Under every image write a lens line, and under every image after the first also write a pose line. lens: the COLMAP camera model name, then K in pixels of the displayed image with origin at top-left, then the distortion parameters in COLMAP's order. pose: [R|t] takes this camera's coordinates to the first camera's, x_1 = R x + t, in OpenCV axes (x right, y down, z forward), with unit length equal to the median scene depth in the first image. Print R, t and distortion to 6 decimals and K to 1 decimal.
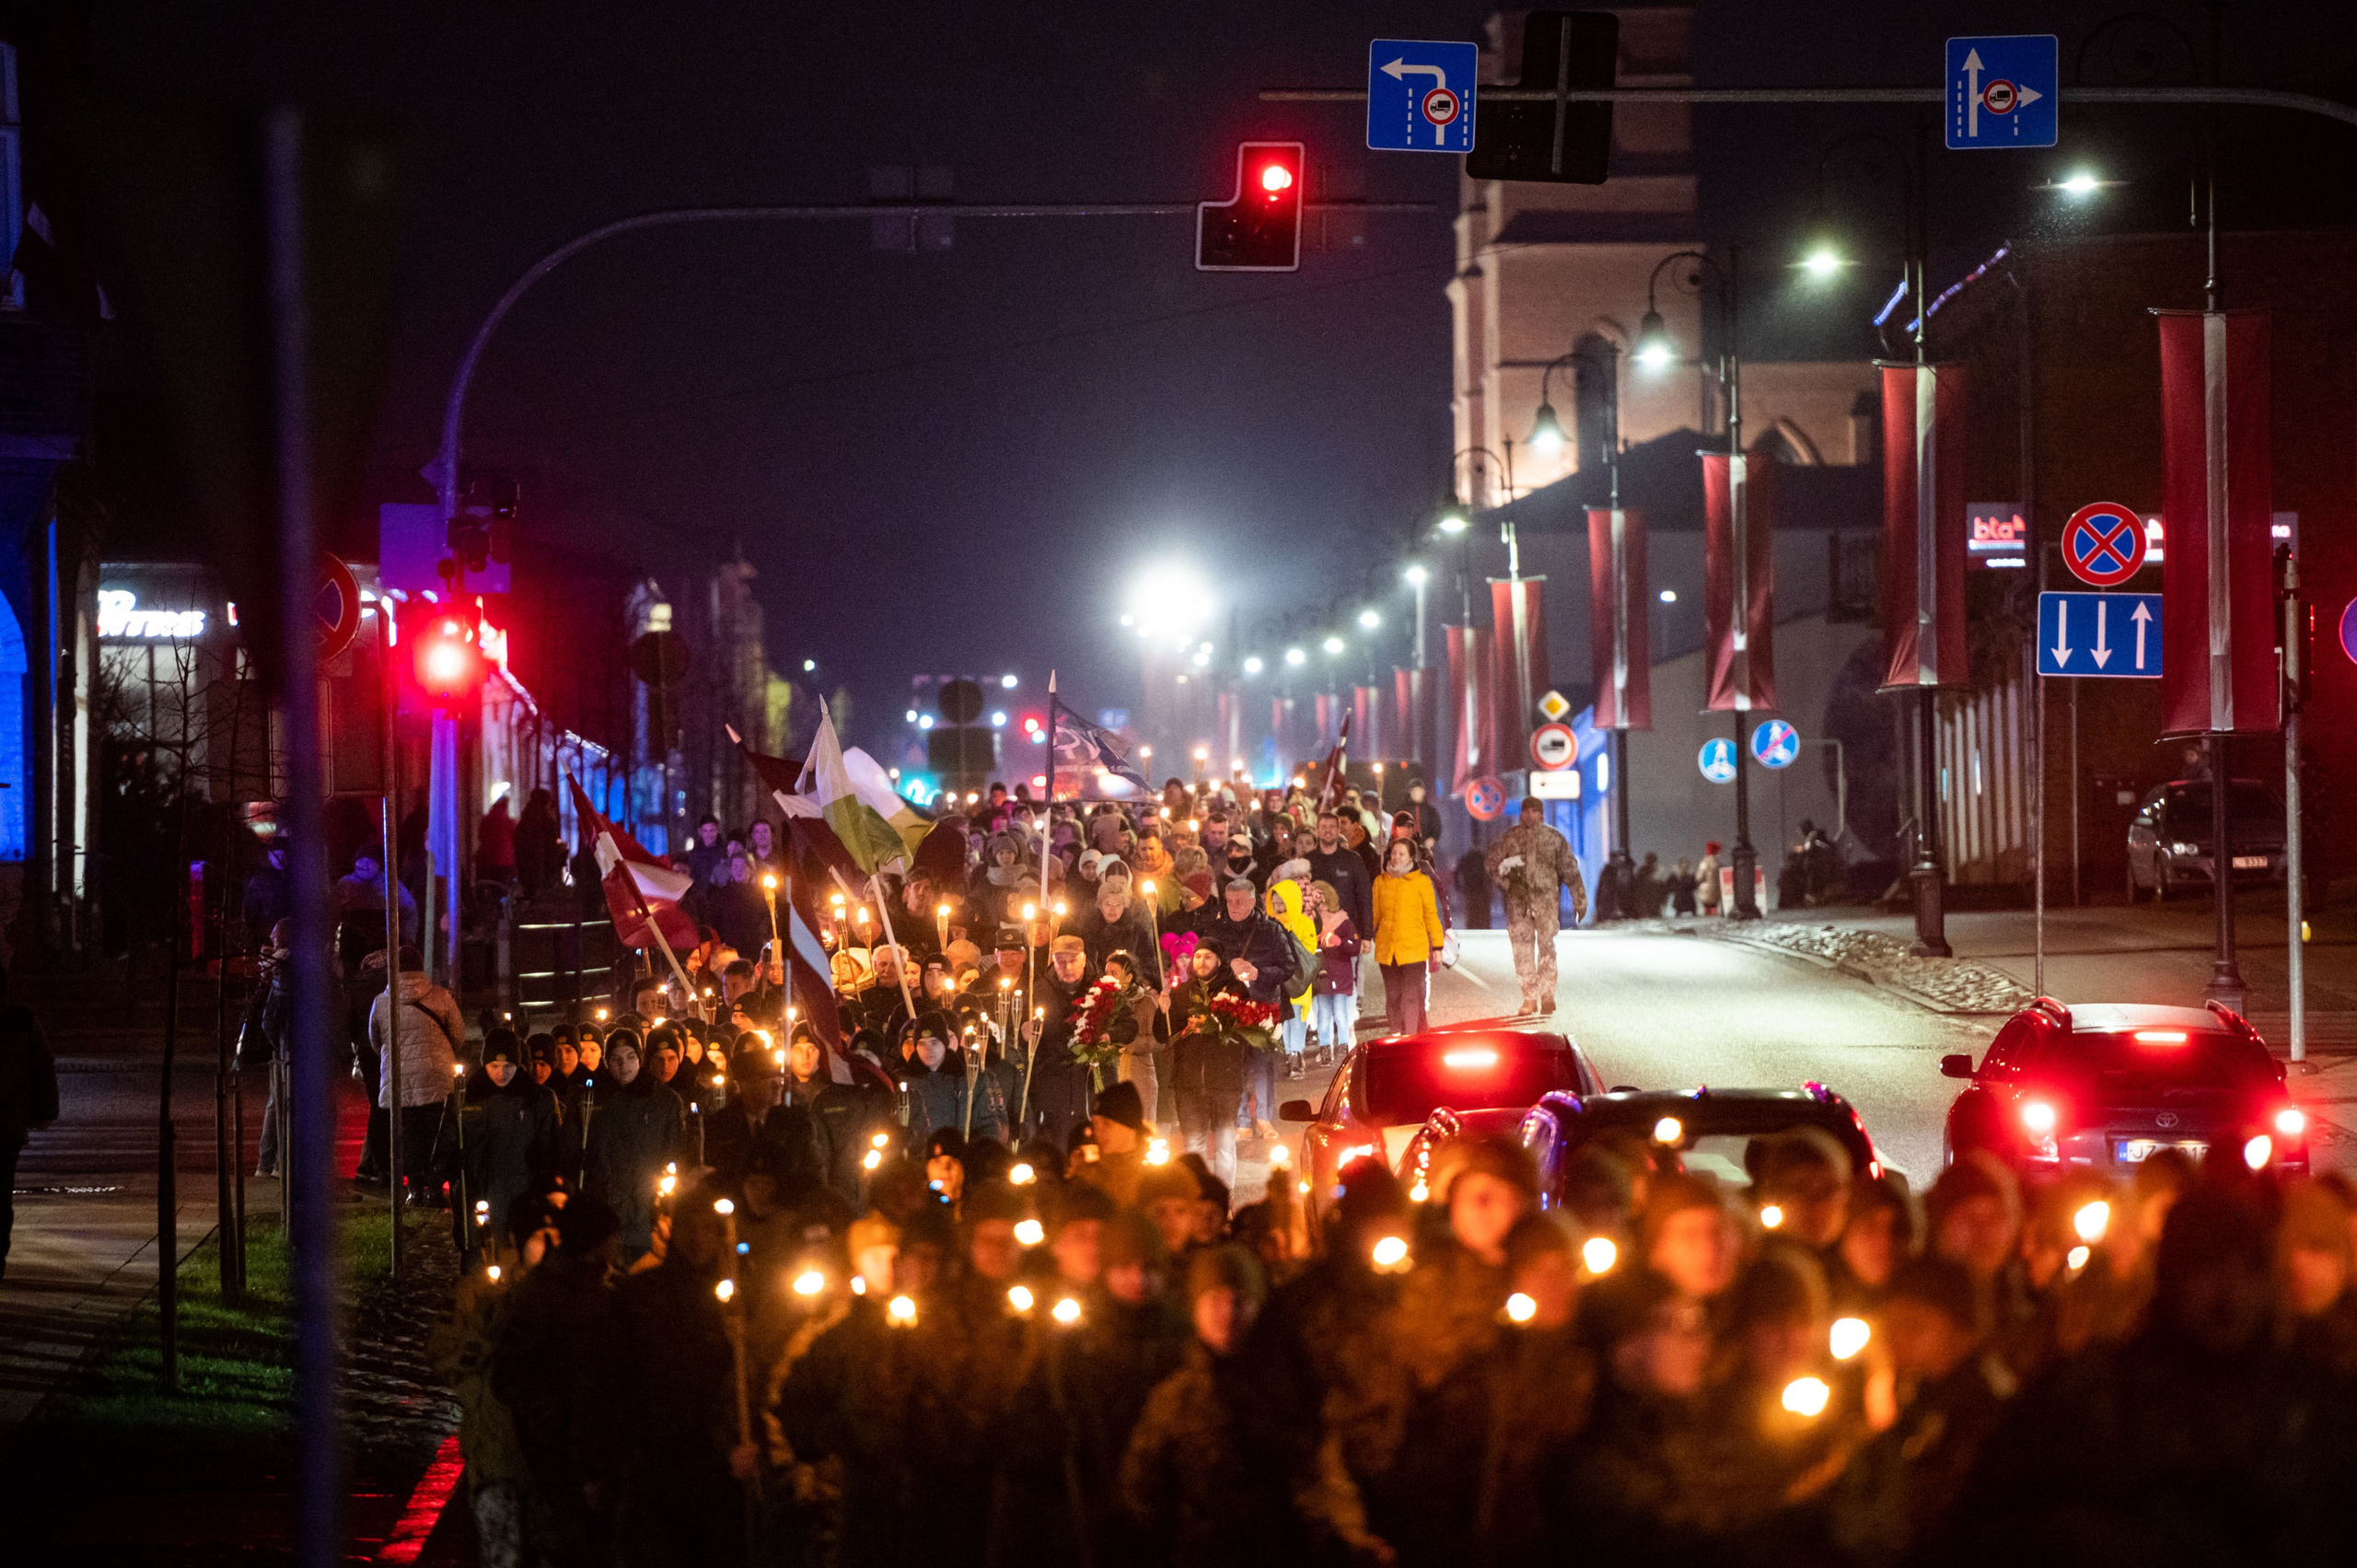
lens RADIAL K [[13597.2, 0, 1178.3], [0, 13597.2, 783.9], [0, 0, 1]] dist [0.542254, 0.000000]
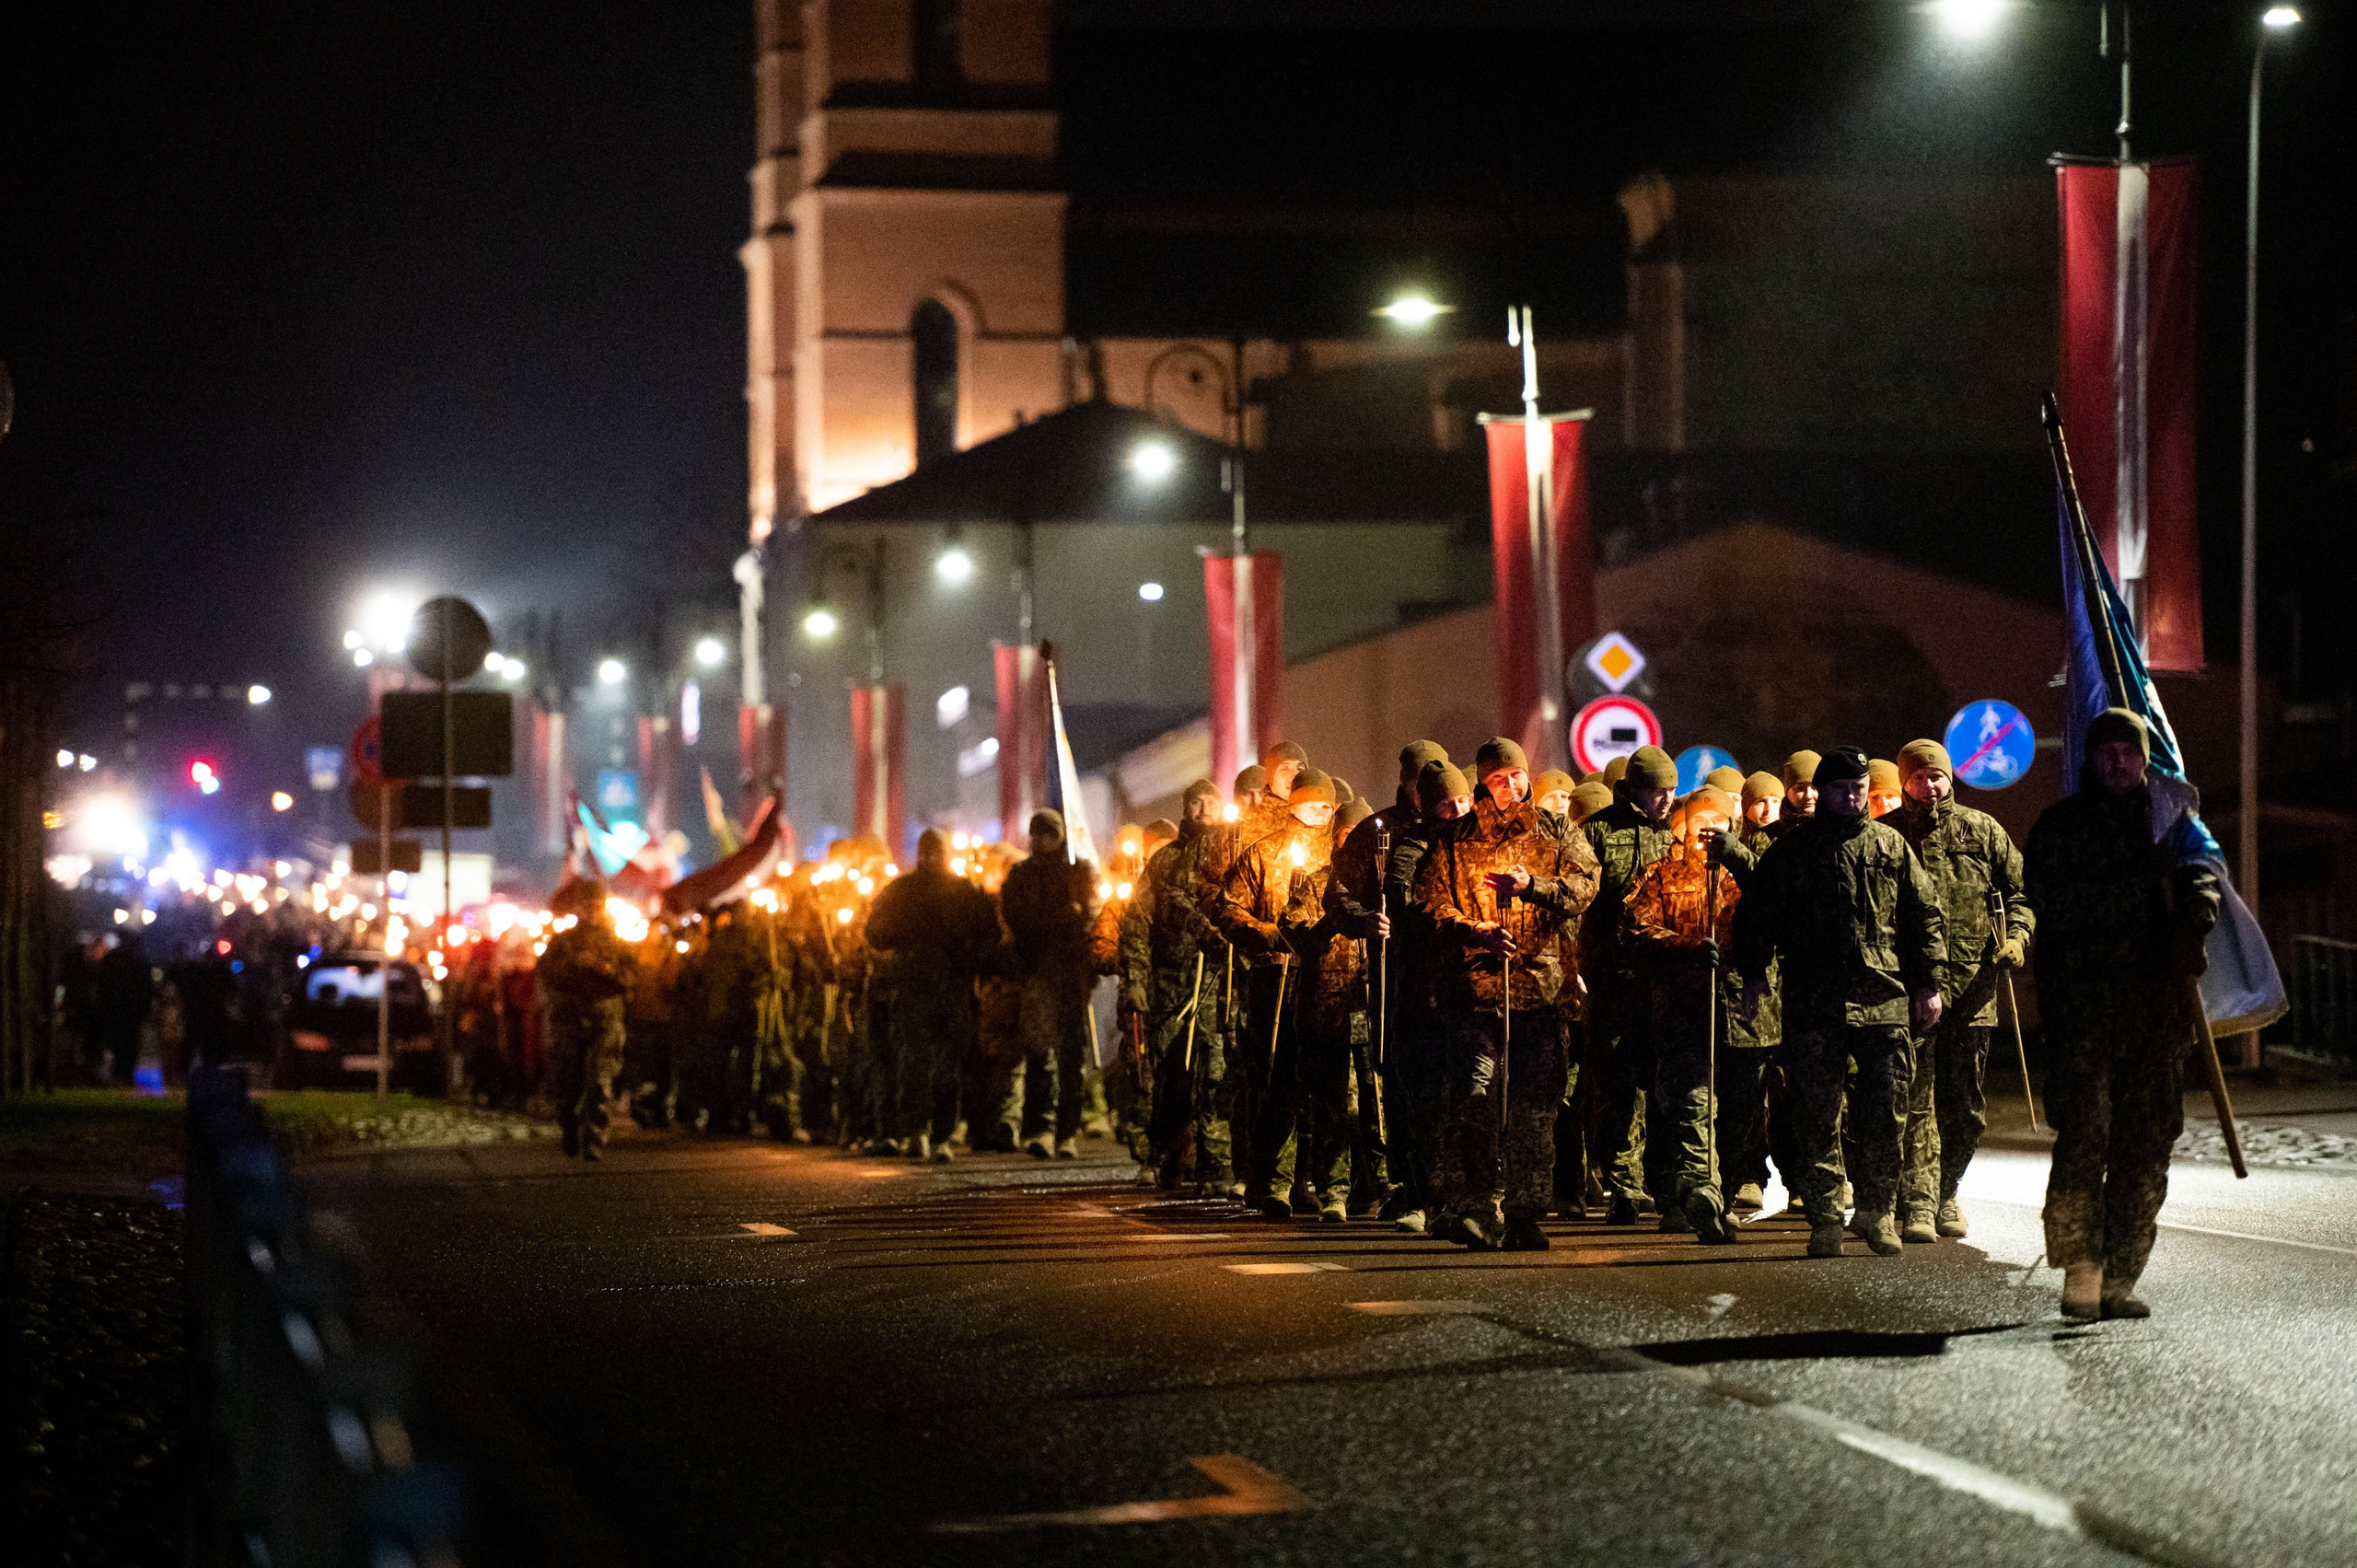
lens RADIAL K [[12822.4, 0, 1181.0], [0, 12822.4, 785.7], [0, 0, 1]] dist [2.741336, 0.000000]
pose [[0.997438, 0.012401, 0.070450, -0.009635], [-0.012030, 0.999912, -0.005677, 0.000804], [-0.070514, 0.004815, 0.997499, 0.216293]]
